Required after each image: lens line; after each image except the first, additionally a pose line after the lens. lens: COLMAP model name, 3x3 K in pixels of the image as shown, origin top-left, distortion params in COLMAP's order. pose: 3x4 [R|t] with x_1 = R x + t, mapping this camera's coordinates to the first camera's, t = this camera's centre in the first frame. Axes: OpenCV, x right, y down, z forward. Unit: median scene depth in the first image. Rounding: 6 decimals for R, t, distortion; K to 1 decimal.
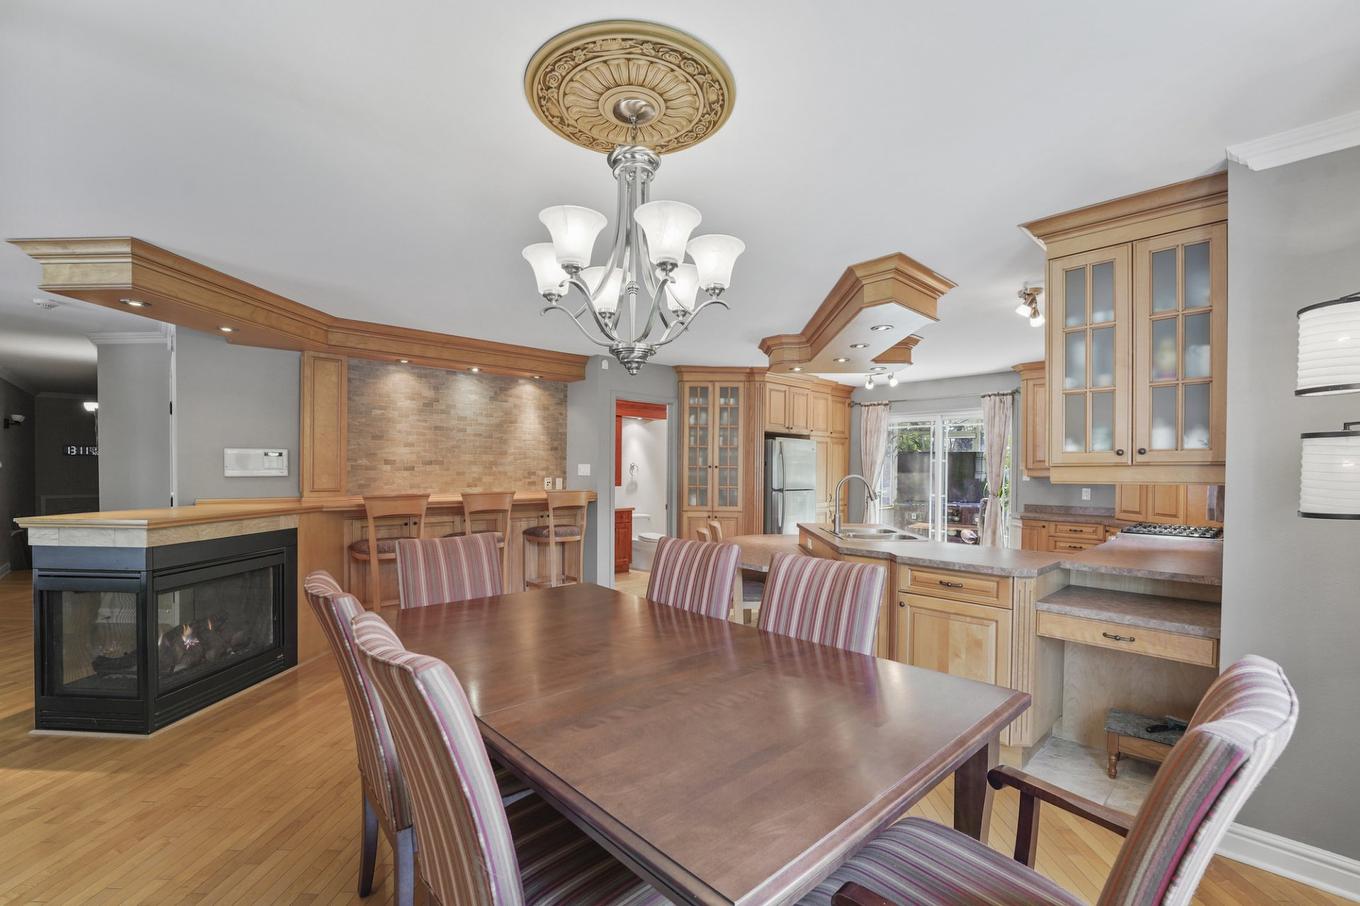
lens RADIAL K [[574.0, 0, 689.3], [0, 574.0, 473.9], [0, 0, 1]] dist [-0.019165, -0.000126]
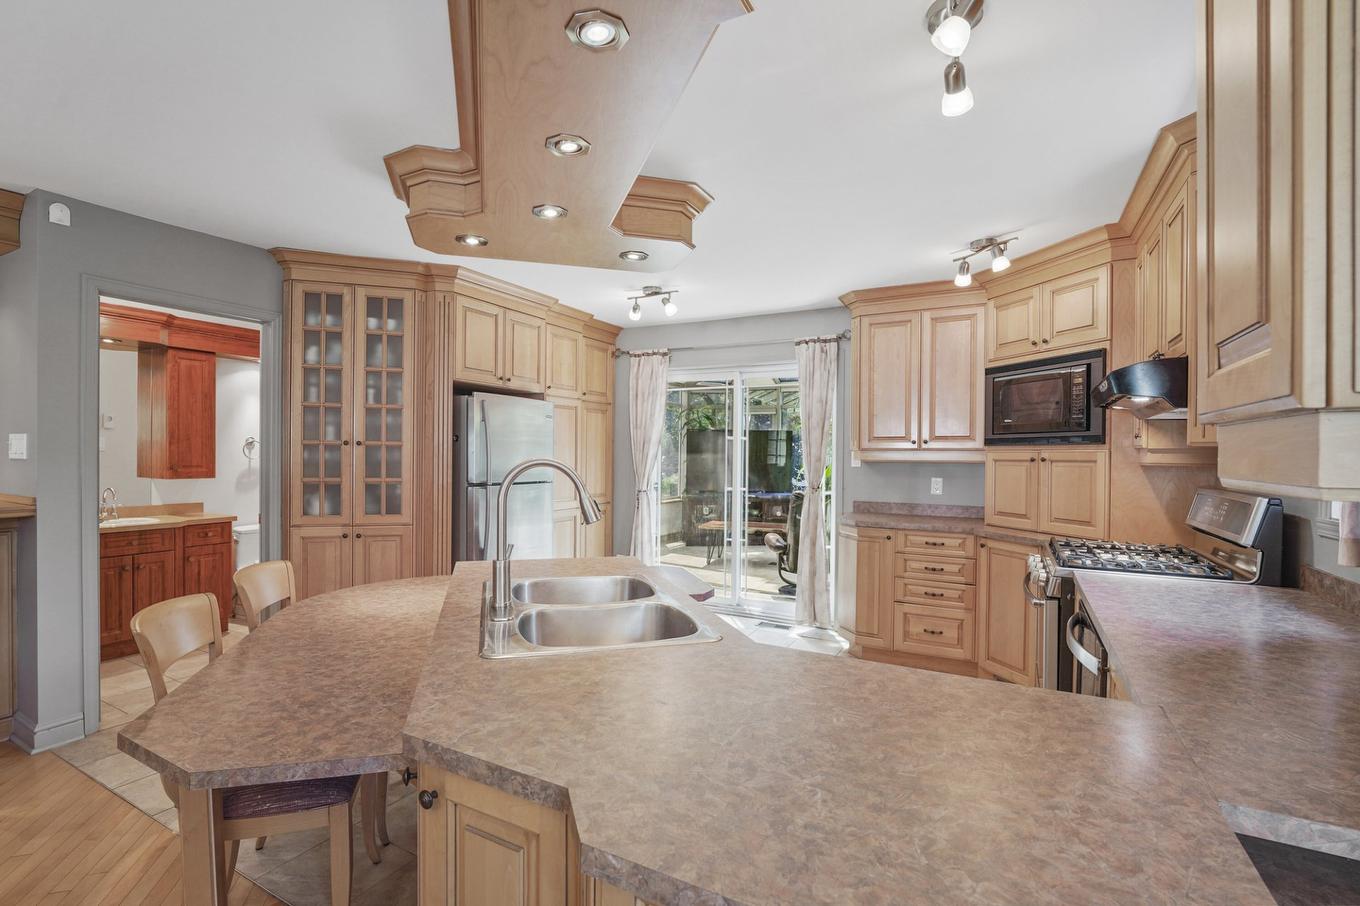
lens RADIAL K [[635.7, 0, 670.0], [0, 635.7, 459.7], [0, 0, 1]] dist [-0.010323, 0.000246]
pose [[0.951541, -0.000600, 0.307521, 0.142687], [-0.000409, 0.999995, 0.003216, 0.001267], [-0.307521, -0.003186, 0.951536, 0.340960]]
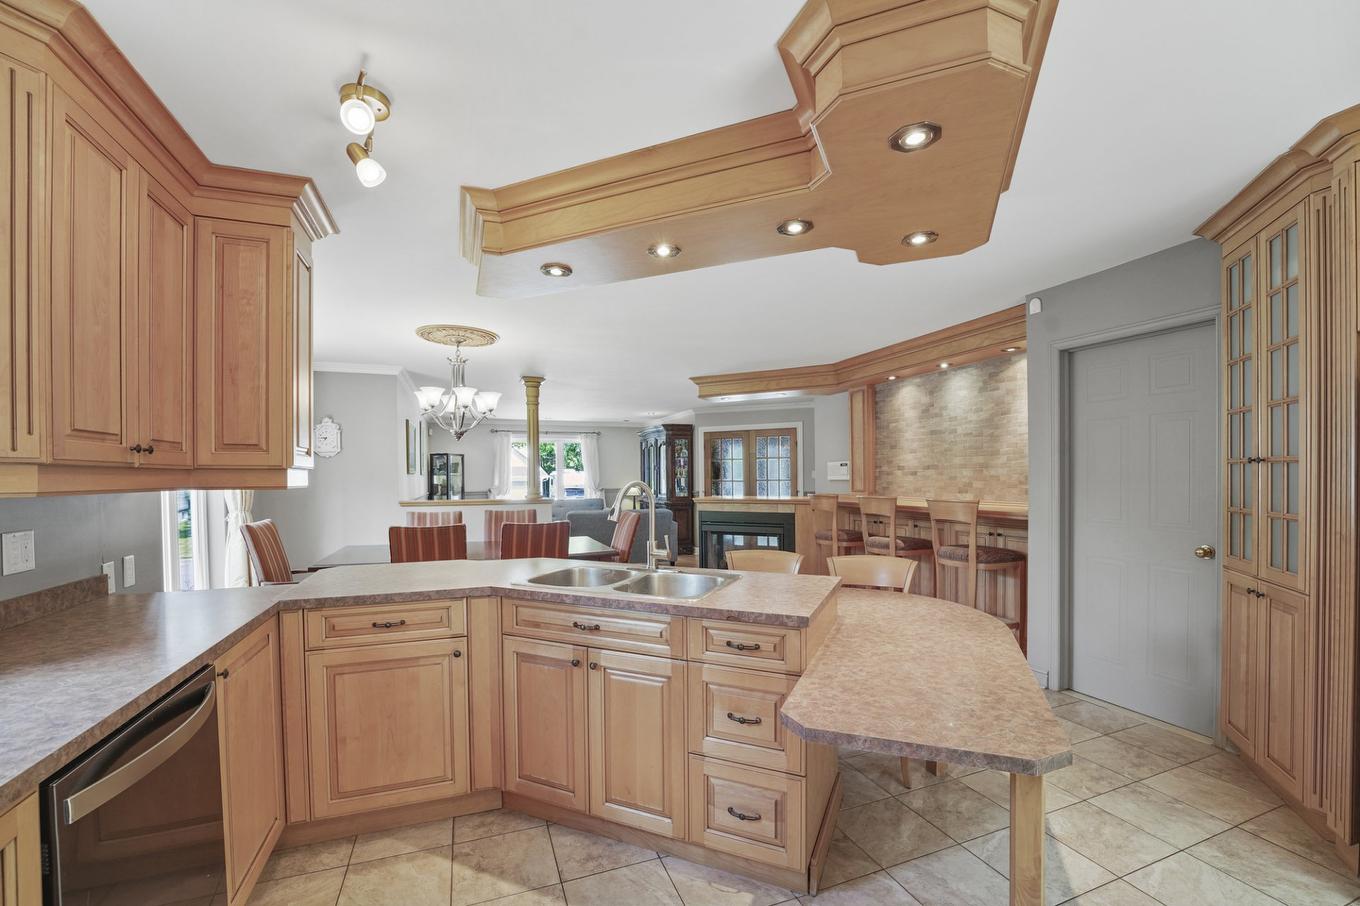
lens RADIAL K [[556.2, 0, 678.8], [0, 556.2, 483.6], [0, 0, 1]] dist [-0.030594, -0.000304]
pose [[-0.373042, 0.009100, -0.927770, 0.512634], [-0.001243, 0.999946, 0.010307, -0.000338], [0.927814, 0.004998, -0.373011, 0.786135]]
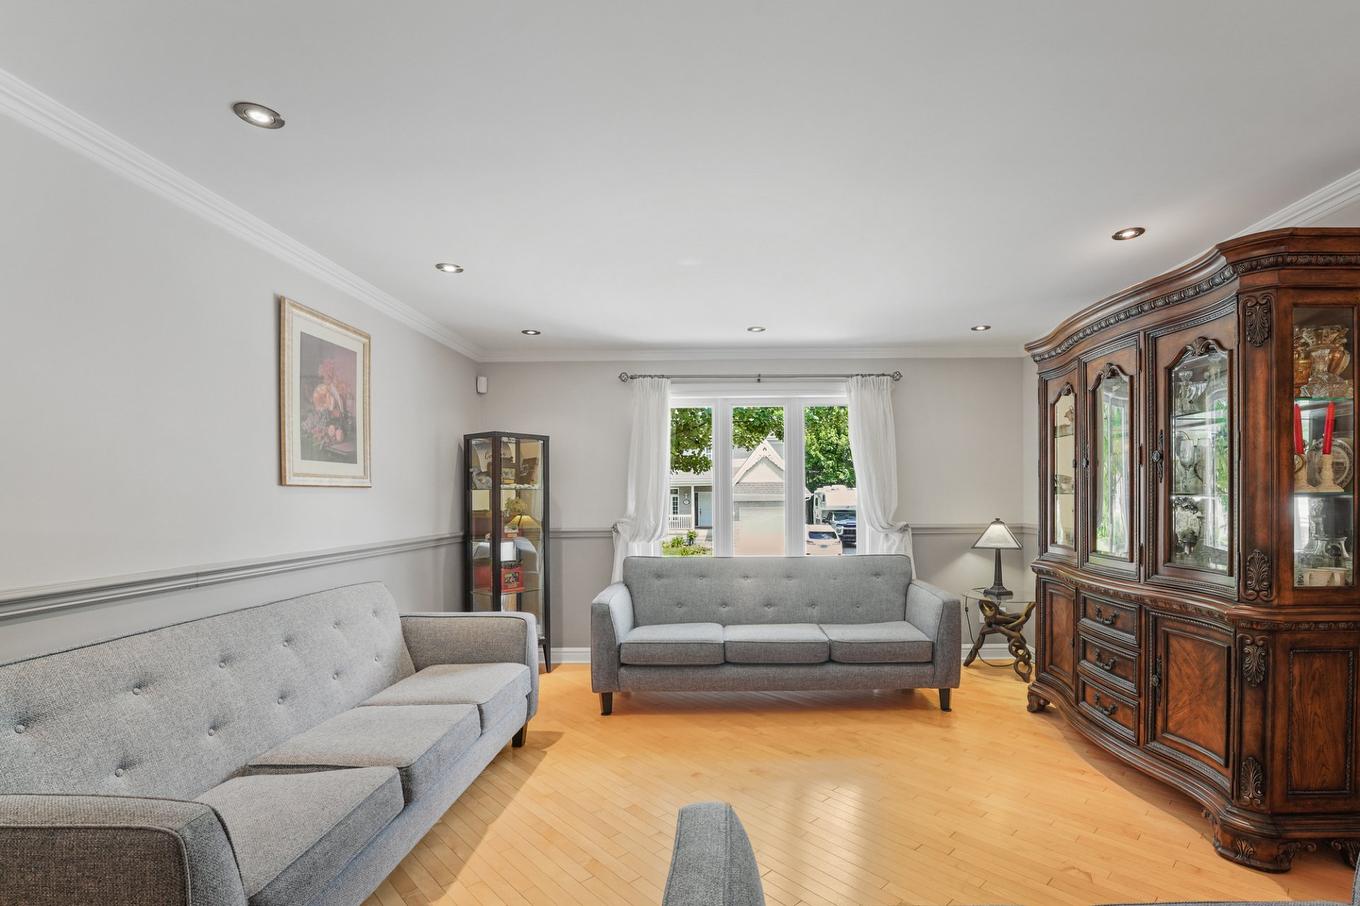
lens RADIAL K [[635.7, 0, 723.8], [0, 635.7, 503.1], [0, 0, 1]] dist [-0.010323, 0.000246]
pose [[-0.689359, 0.006009, -0.724395, -0.422355], [-0.002866, 0.999935, 0.011023, -0.000041], [0.724414, 0.009675, -0.689297, 0.214648]]
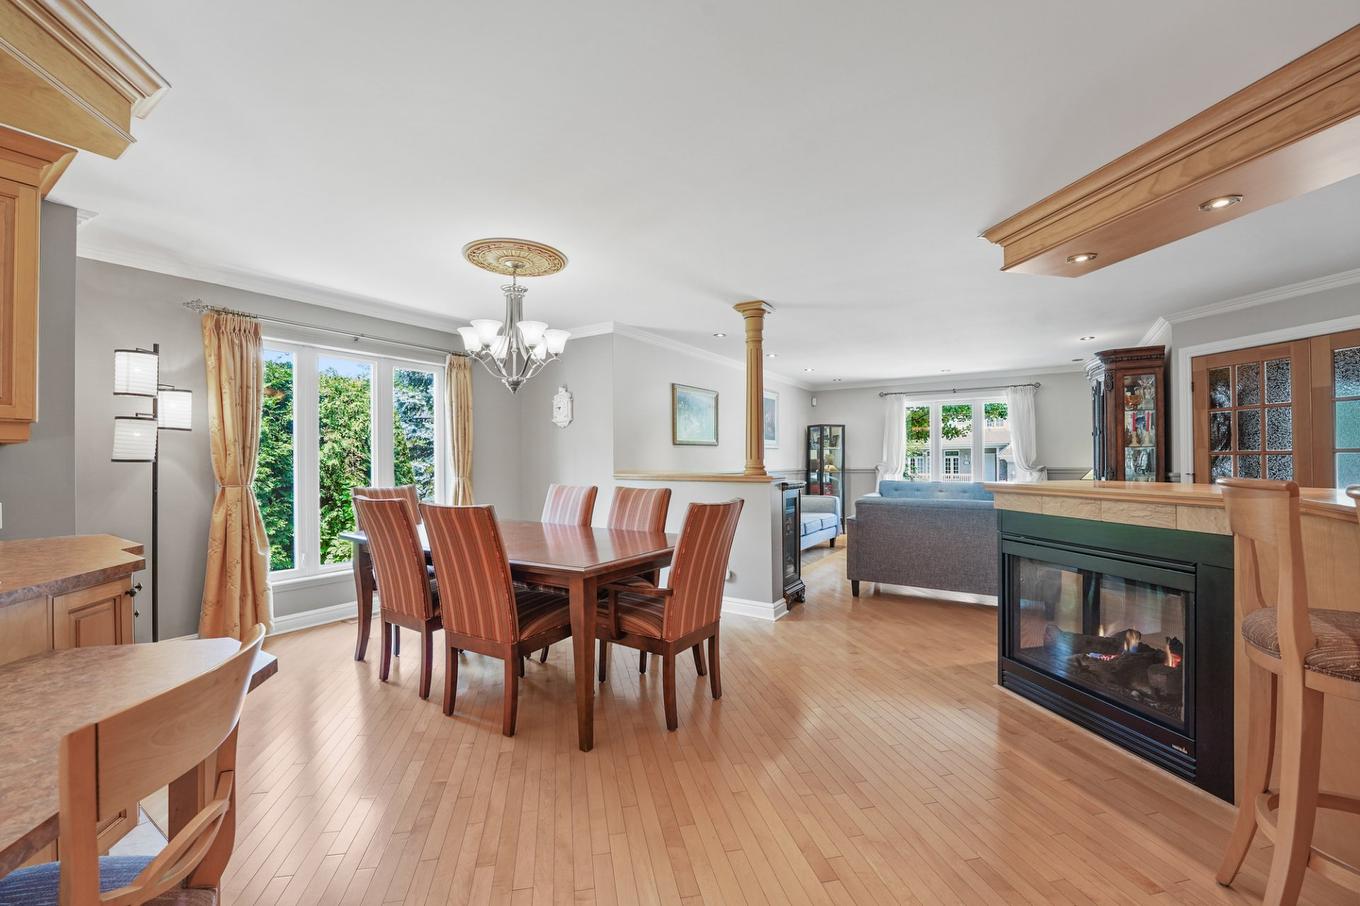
lens RADIAL K [[556.2, 0, 682.2], [0, 556.2, 463.1], [0, 0, 1]] dist [-0.030594, -0.000304]
pose [[-0.967669, 0.000039, -0.252225, -0.054205], [-0.002348, 0.999955, 0.009163, 0.015794], [0.252214, 0.009459, -0.967625, 0.830763]]
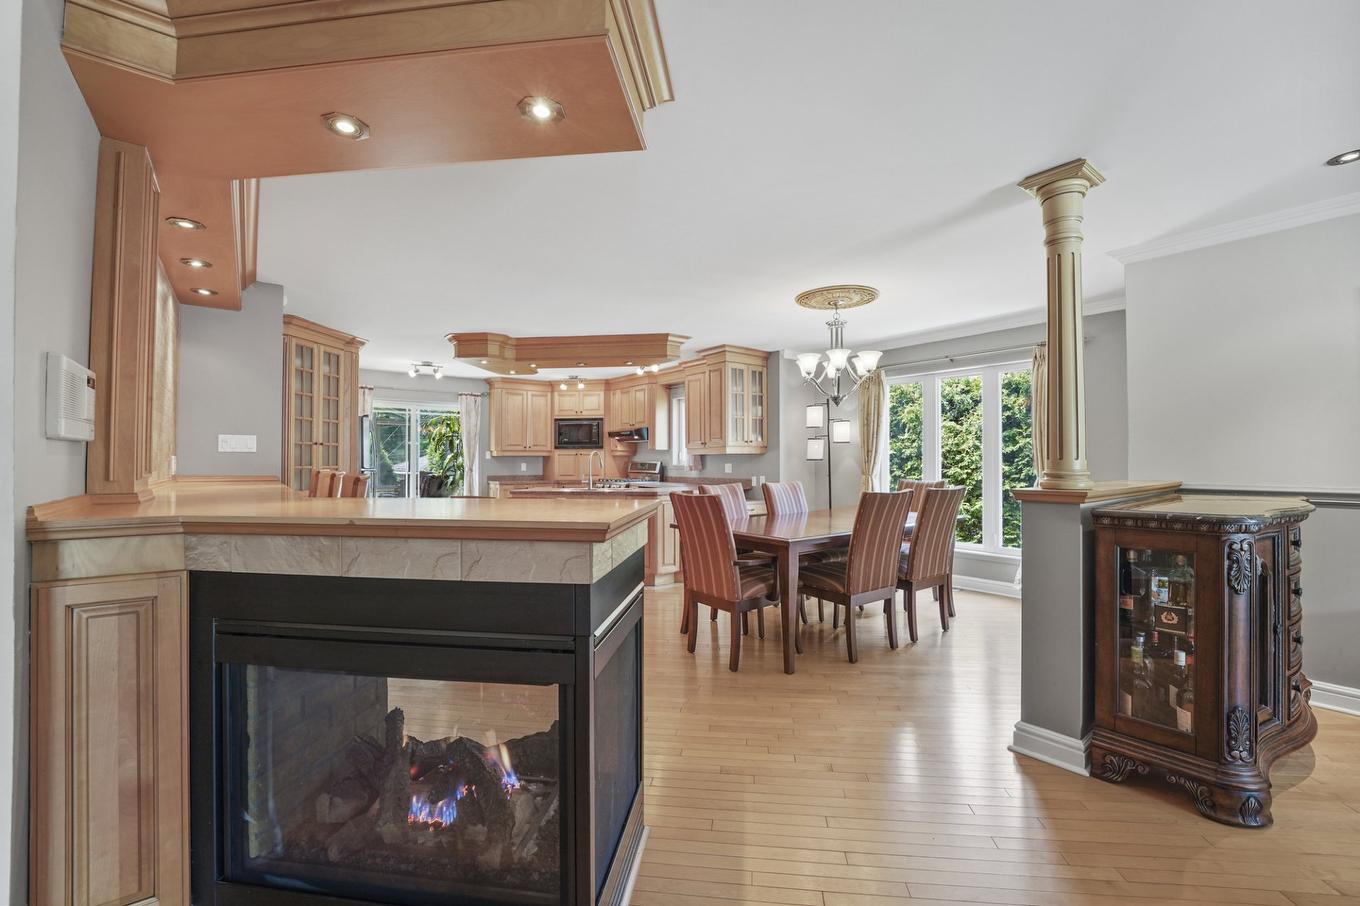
lens RADIAL K [[574.0, 0, 677.8], [0, 574.0, 458.8], [0, 0, 1]] dist [-0.019165, -0.000126]
pose [[0.107551, -0.003428, 0.994194, -0.740695], [0.008725, 0.999959, 0.002504, 0.012243], [-0.994161, 0.008405, 0.107576, 0.383453]]
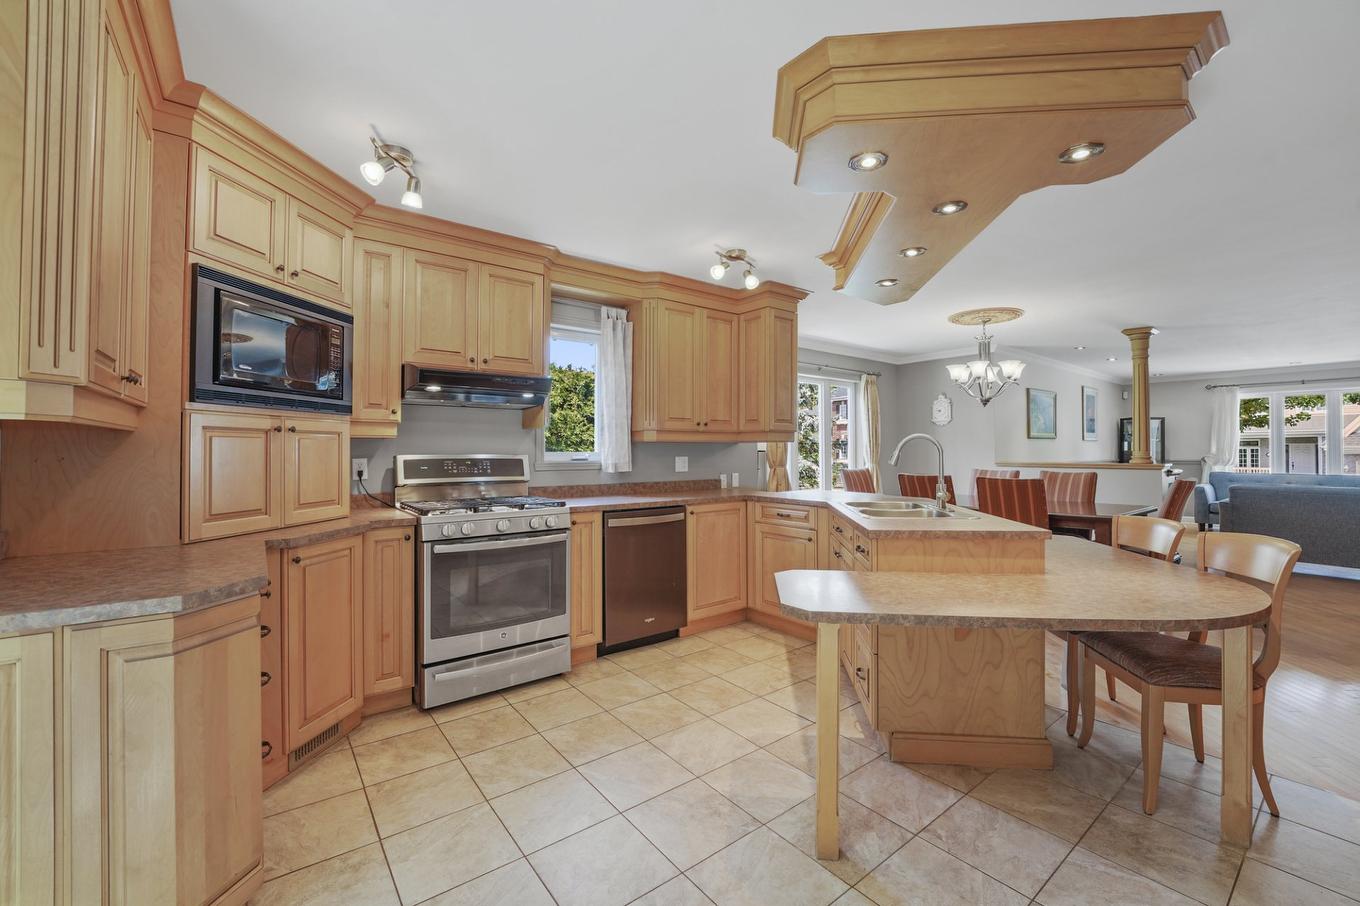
lens RADIAL K [[556.2, 0, 682.8], [0, 556.2, 446.5], [0, 0, 1]] dist [-0.030594, -0.000304]
pose [[-0.996158, -0.003167, 0.087515, 0.334751], [-0.003346, 0.999993, -0.001895, 0.013745], [-0.087509, -0.002181, -0.996161, 1.102987]]
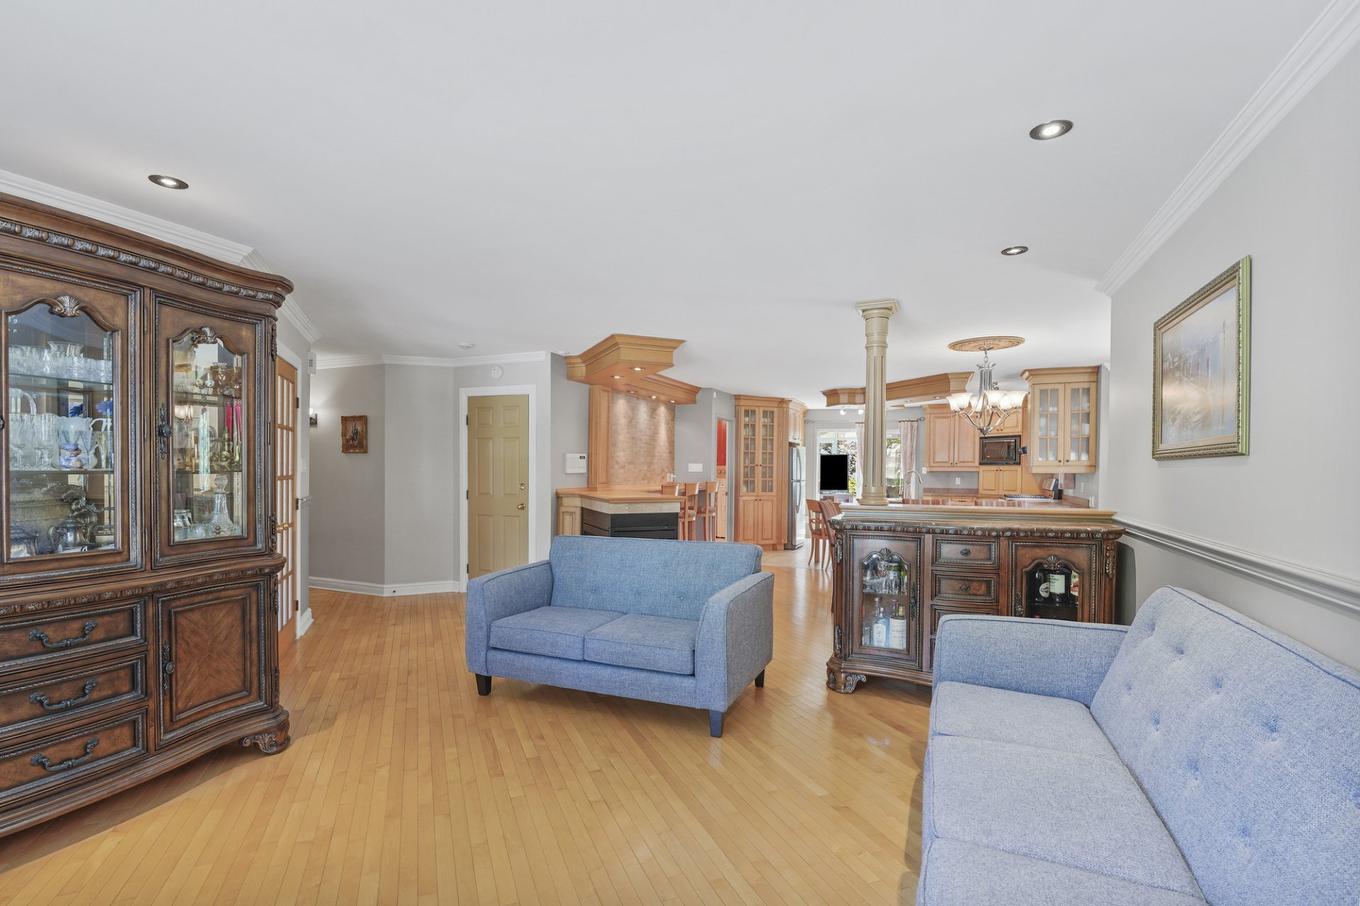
lens RADIAL K [[635.7, 0, 672.2], [0, 635.7, 478.4], [0, 0, 1]] dist [-0.010323, 0.000246]
pose [[0.912052, -0.009620, 0.409961, -0.819004], [0.004933, 0.999910, 0.012487, -0.000622], [-0.410044, -0.009367, 0.912018, -0.375118]]
